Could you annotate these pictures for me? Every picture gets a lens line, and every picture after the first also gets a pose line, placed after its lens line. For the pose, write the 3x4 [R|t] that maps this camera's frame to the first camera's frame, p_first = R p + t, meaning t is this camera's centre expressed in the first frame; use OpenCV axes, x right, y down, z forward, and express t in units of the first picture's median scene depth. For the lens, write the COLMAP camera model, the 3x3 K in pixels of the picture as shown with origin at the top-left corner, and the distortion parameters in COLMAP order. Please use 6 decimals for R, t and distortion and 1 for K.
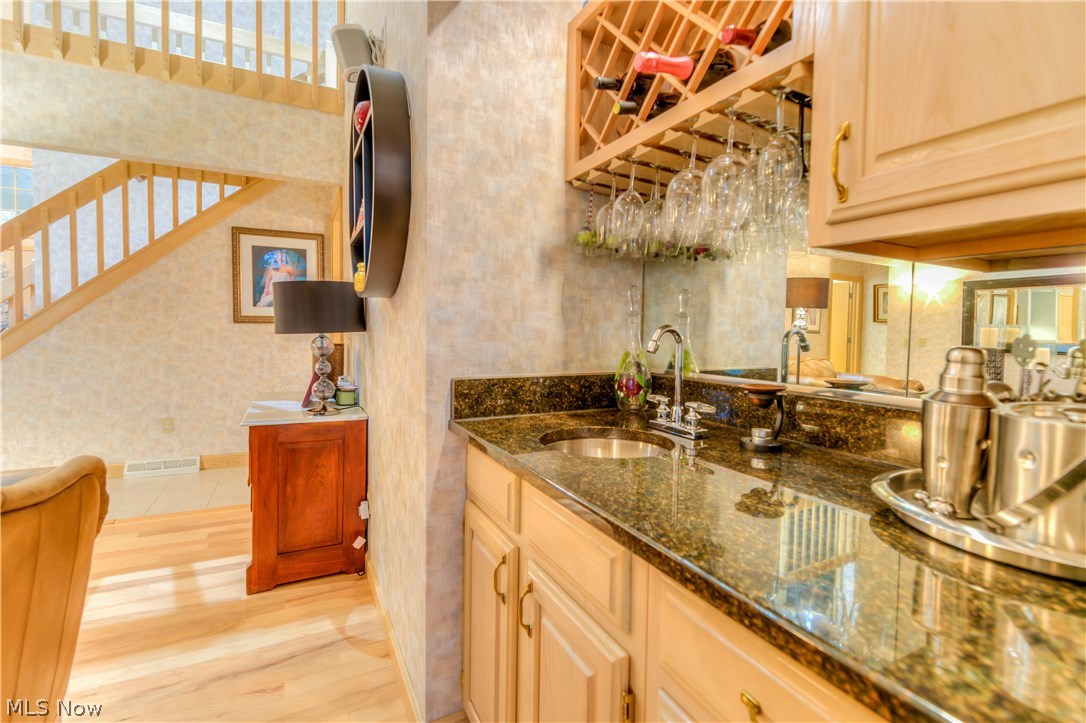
lens RADIAL K [[494.3, 0, 541.2], [0, 494.3, 344.2], [0, 0, 1]] dist [0.001086, 0.000183]
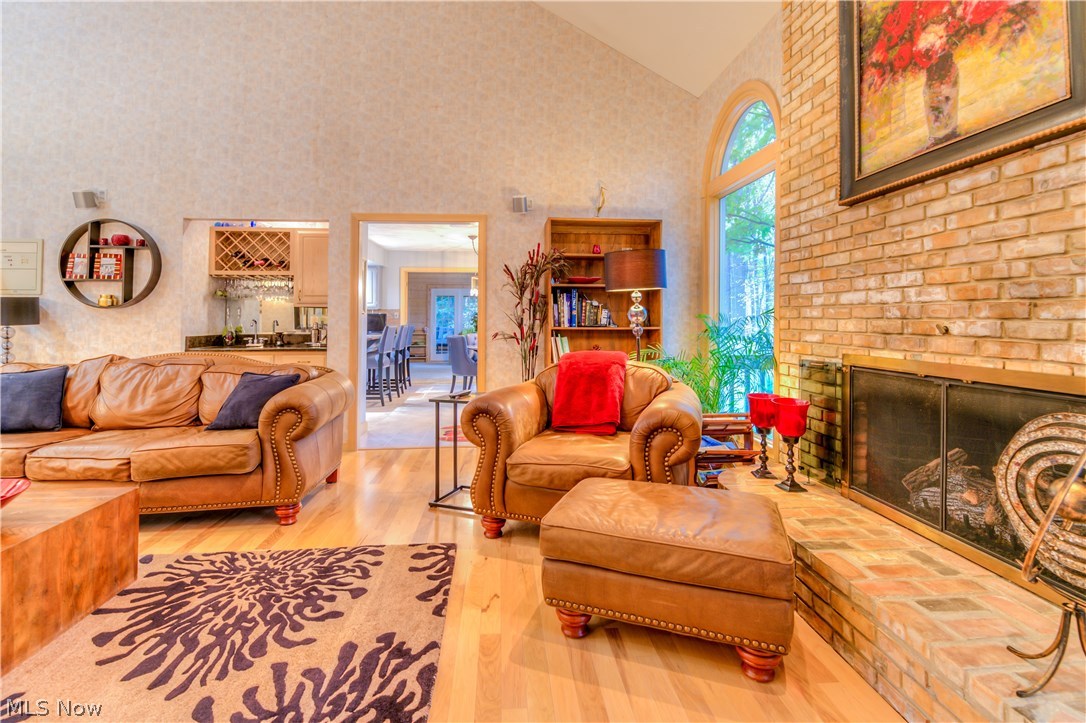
lens RADIAL K [[500.2, 0, 544.8], [0, 500.2, 318.8], [0, 0, 1]] dist [-0.000696, -0.000746]
pose [[0.371404, -0.012977, 0.928381, -0.845705], [0.034928, 0.999390, -0.000004, 0.012832], [-0.927814, 0.032429, 0.371631, -0.869914]]
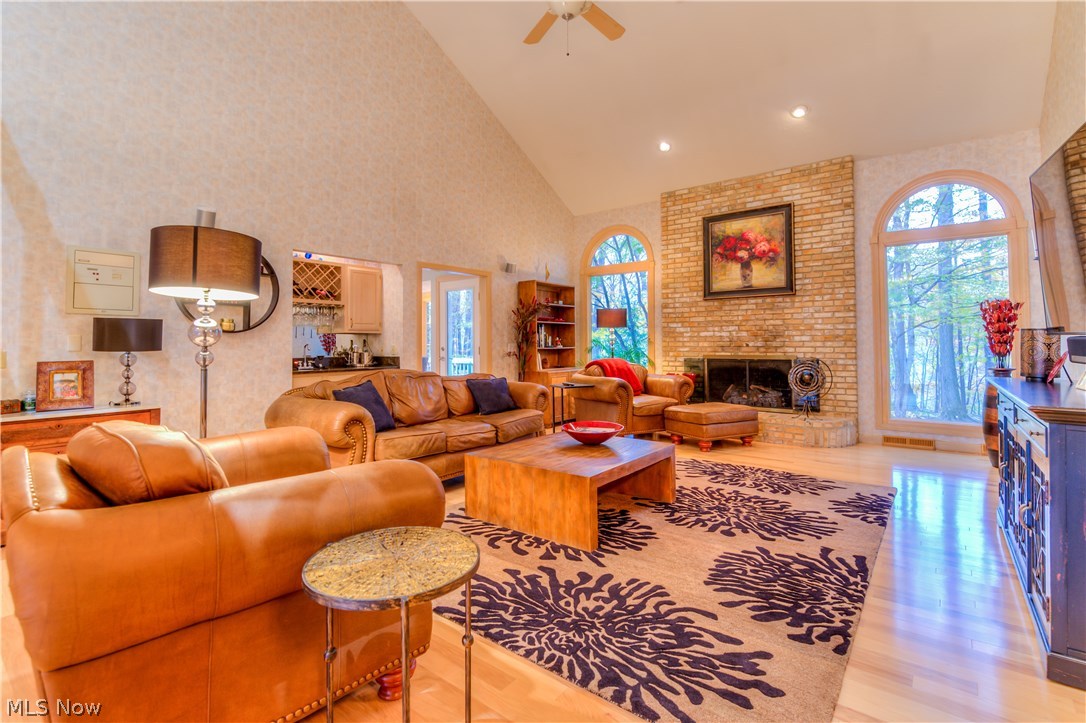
lens RADIAL K [[494.3, 0, 541.2], [0, 494.3, 344.2], [0, 0, 1]] dist [0.001086, 0.000183]
pose [[-0.420320, -0.011363, 0.907305, -1.453625], [0.028981, 0.999243, 0.025940, -0.028319], [-0.906913, 0.037197, -0.419673, 0.301610]]
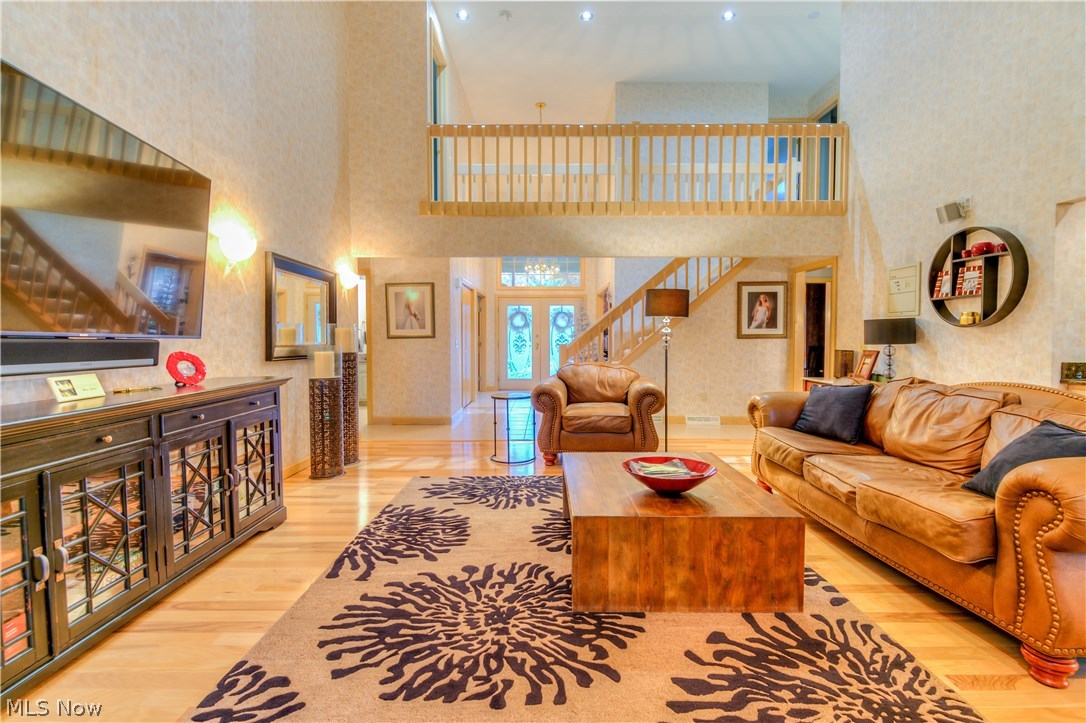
lens RADIAL K [[484.9, 0, 541.6], [0, 484.9, 350.4], [0, 0, 1]] dist [-0.001122, -0.001095]
pose [[0.891674, -0.000676, -0.452678, -0.496039], [-0.003650, 0.999956, -0.008685, 0.014413], [0.452663, 0.009396, 0.891632, -0.816390]]
